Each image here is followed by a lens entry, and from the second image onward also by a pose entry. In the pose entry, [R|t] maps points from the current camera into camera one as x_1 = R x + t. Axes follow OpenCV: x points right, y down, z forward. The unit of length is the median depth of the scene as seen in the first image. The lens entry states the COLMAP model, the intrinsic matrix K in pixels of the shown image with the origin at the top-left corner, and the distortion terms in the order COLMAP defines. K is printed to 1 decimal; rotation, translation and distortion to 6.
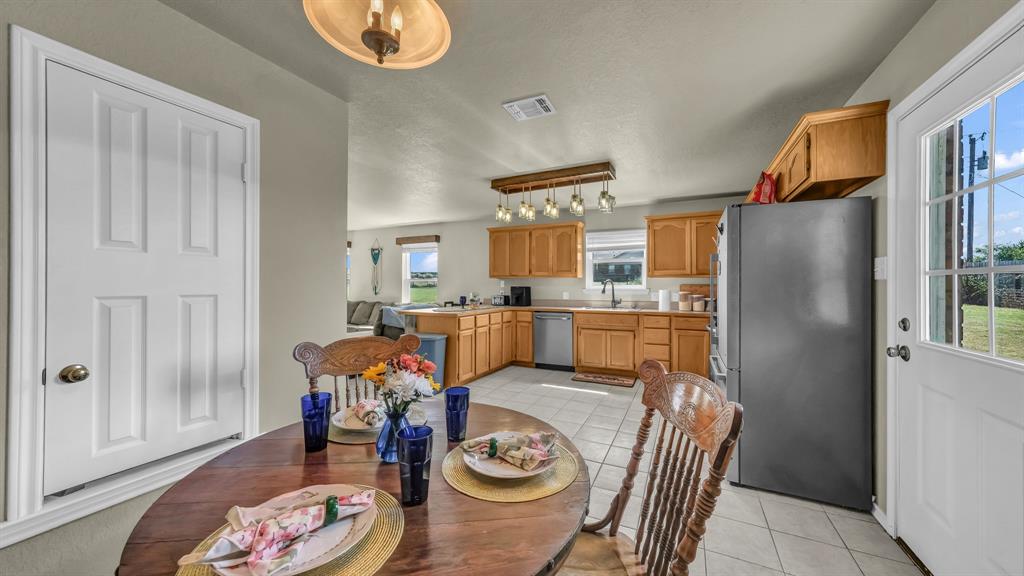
lens RADIAL K [[363.2, 0, 501.4], [0, 363.2, 284.6], [0, 0, 1]] dist [-0.000431, 0.000005]
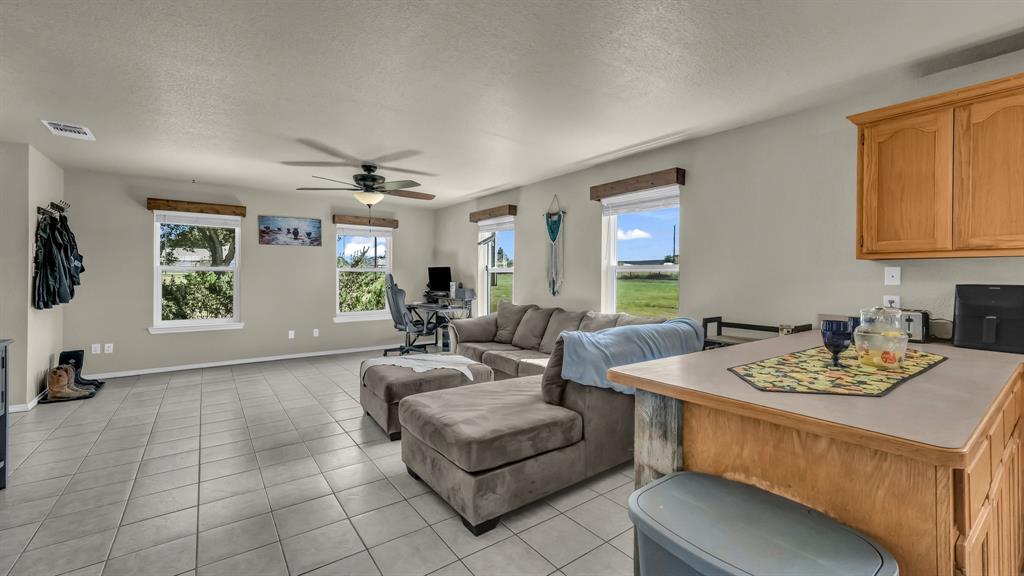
lens RADIAL K [[415.6, 0, 512.1], [0, 415.6, 280.5], [0, 0, 1]] dist [-0.007871, 0.000073]
pose [[0.899622, 0.005480, -0.436635, -0.172596], [-0.000684, 0.999938, 0.011142, -0.002645], [0.436669, -0.009725, 0.899570, 0.547906]]
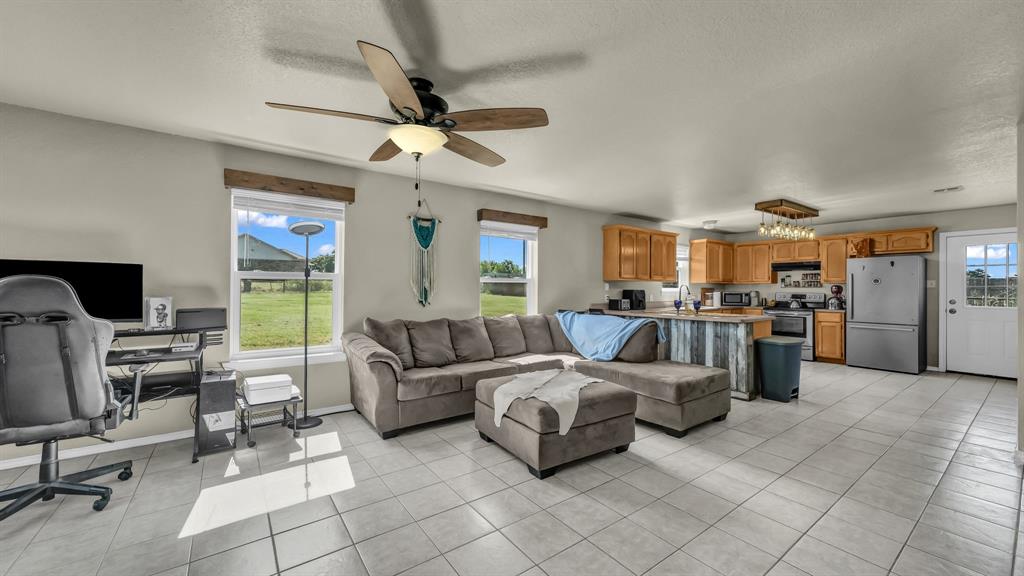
lens RADIAL K [[390.0, 0, 513.9], [0, 390.0, 285.6], [0, 0, 1]] dist [-0.003426, -0.000173]
pose [[0.440334, 0.001767, 0.897832, -1.106138], [-0.006939, 0.999975, 0.001435, -0.004471], [-0.897807, -0.006862, 0.440335, 0.882079]]
